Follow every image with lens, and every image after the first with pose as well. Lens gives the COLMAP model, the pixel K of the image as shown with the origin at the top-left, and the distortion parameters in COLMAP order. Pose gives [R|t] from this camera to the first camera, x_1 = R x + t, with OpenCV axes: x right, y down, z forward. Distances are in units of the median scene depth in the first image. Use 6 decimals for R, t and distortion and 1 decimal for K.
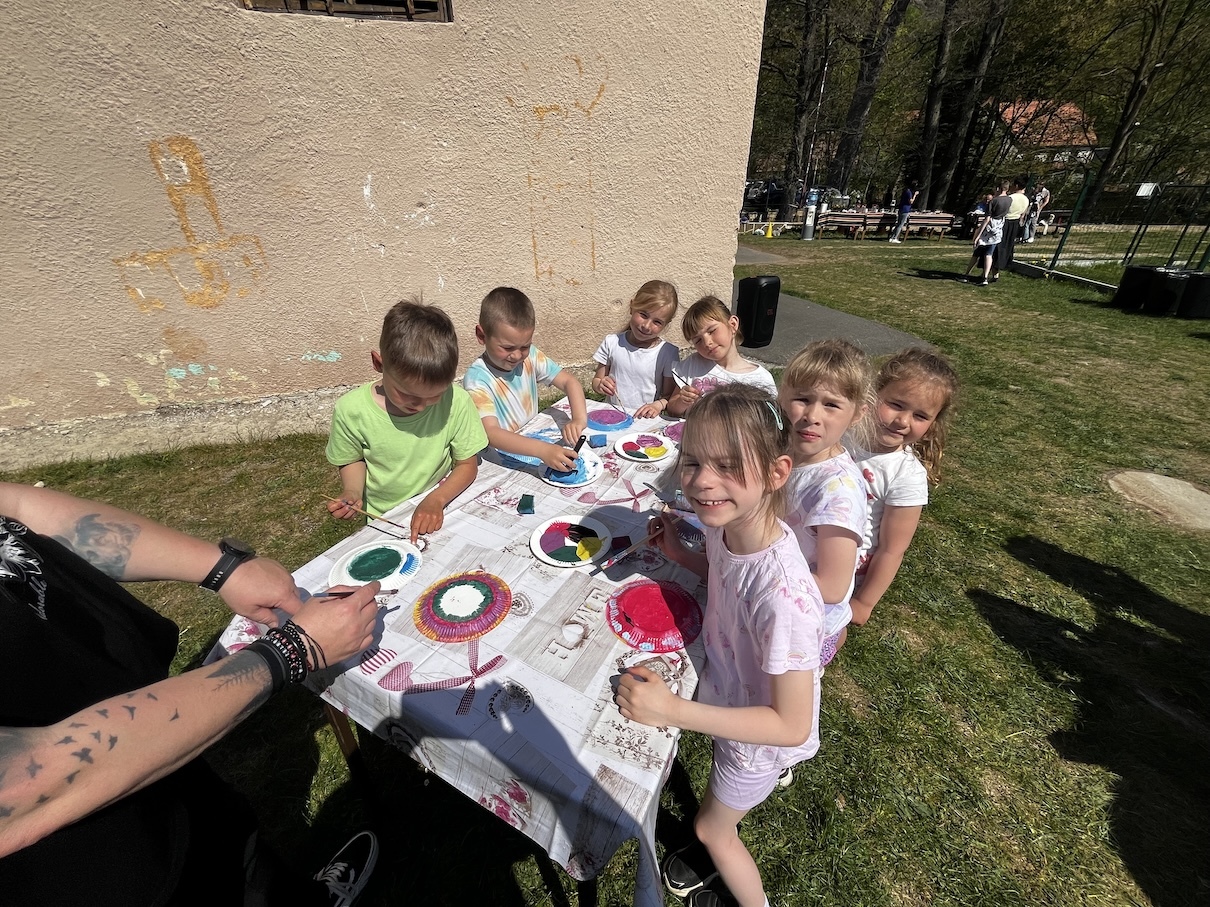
lens RADIAL K [[486.5, 0, 604.9], [0, 486.5, 452.1], [0, 0, 1]] dist [-0.004180, -0.000134]
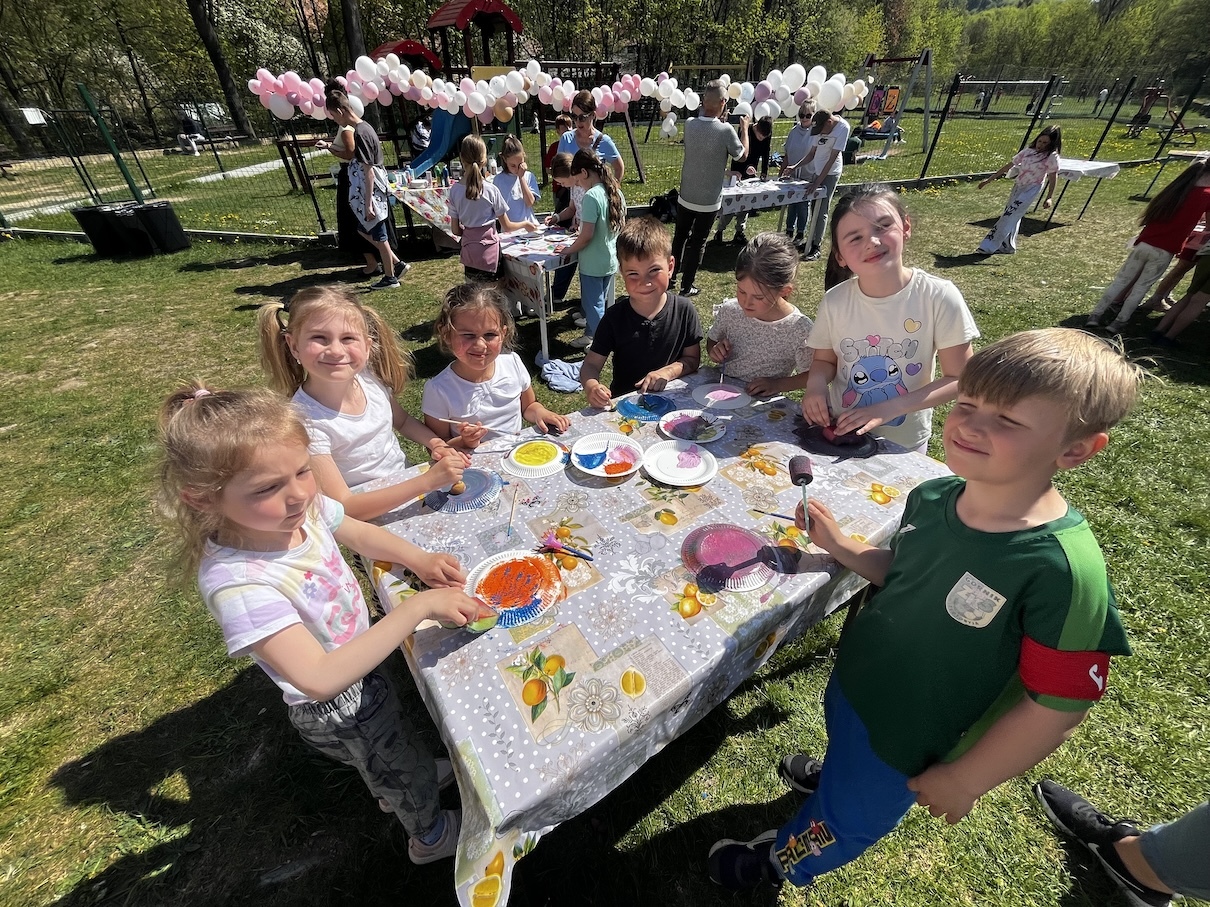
lens RADIAL K [[486.5, 0, 604.4], [0, 486.5, 454.0], [0, 0, 1]] dist [-0.004180, -0.000134]
pose [[0.080280, -0.584775, 0.807213, 0.214875], [0.488979, 0.728793, 0.479334, -0.013159], [-0.868593, 0.356230, 0.344450, 0.021972]]
